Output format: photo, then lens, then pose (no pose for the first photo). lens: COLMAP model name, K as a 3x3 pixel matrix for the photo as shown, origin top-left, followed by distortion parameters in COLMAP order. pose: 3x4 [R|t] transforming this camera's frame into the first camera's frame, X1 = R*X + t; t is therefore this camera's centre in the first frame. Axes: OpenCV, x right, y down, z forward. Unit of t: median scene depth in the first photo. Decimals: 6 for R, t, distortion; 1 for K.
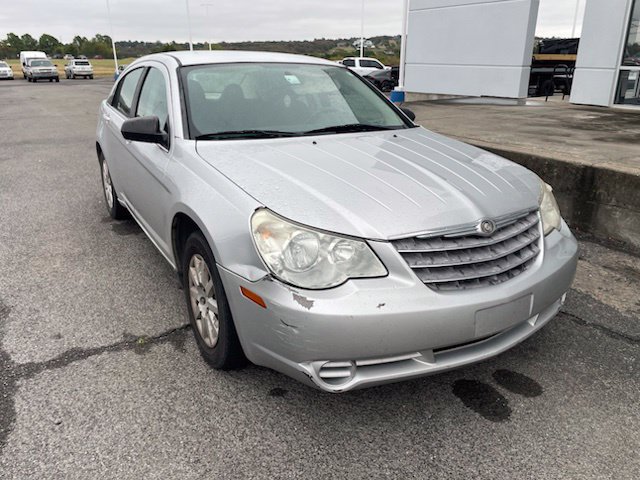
lens RADIAL K [[484.0, 0, 326.6], [0, 484.0, 236.0], [0, 0, 1]] dist [0.087960, -0.113755]
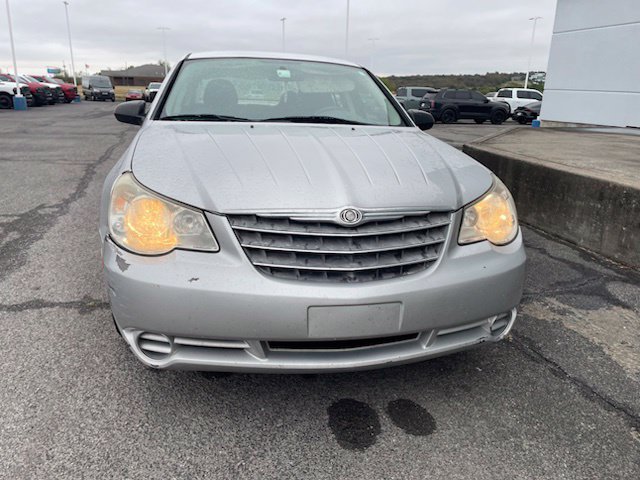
lens RADIAL K [[484.0, 0, 315.1], [0, 484.0, 235.5], [0, 0, 1]] dist [0.087960, -0.113755]
pose [[0.941387, 0.115189, -0.317052, 0.439923], [-0.134400, 0.990146, -0.039327, 0.046684], [0.309398, 0.079634, 0.947593, 0.131539]]
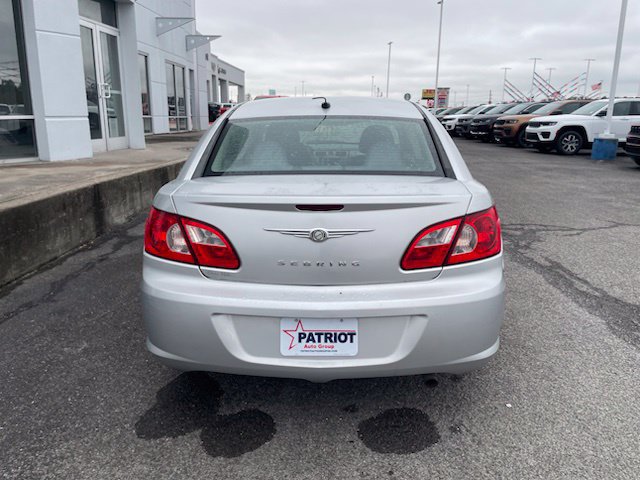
lens RADIAL K [[484.0, 0, 326.7], [0, 484.0, 239.9], [0, 0, 1]] dist [0.087960, -0.113755]
pose [[-0.841014, -0.146062, 0.520923, -1.172830], [0.173848, 0.838839, 0.515875, -1.018370], [-0.512320, 0.524419, -0.680082, 2.889086]]
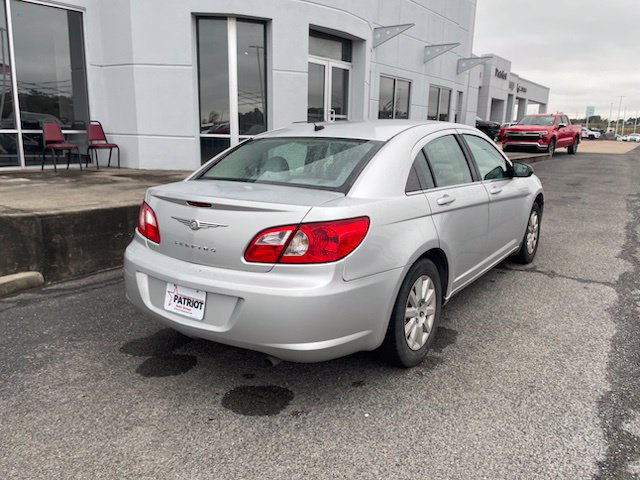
lens RADIAL K [[484.0, 0, 325.2], [0, 484.0, 235.3], [0, 0, 1]] dist [0.087960, -0.113755]
pose [[-0.398594, -0.201932, 0.894621, -1.826736], [0.300372, 0.892916, 0.335376, -0.865798], [-0.866545, 0.402398, -0.295257, 2.420692]]
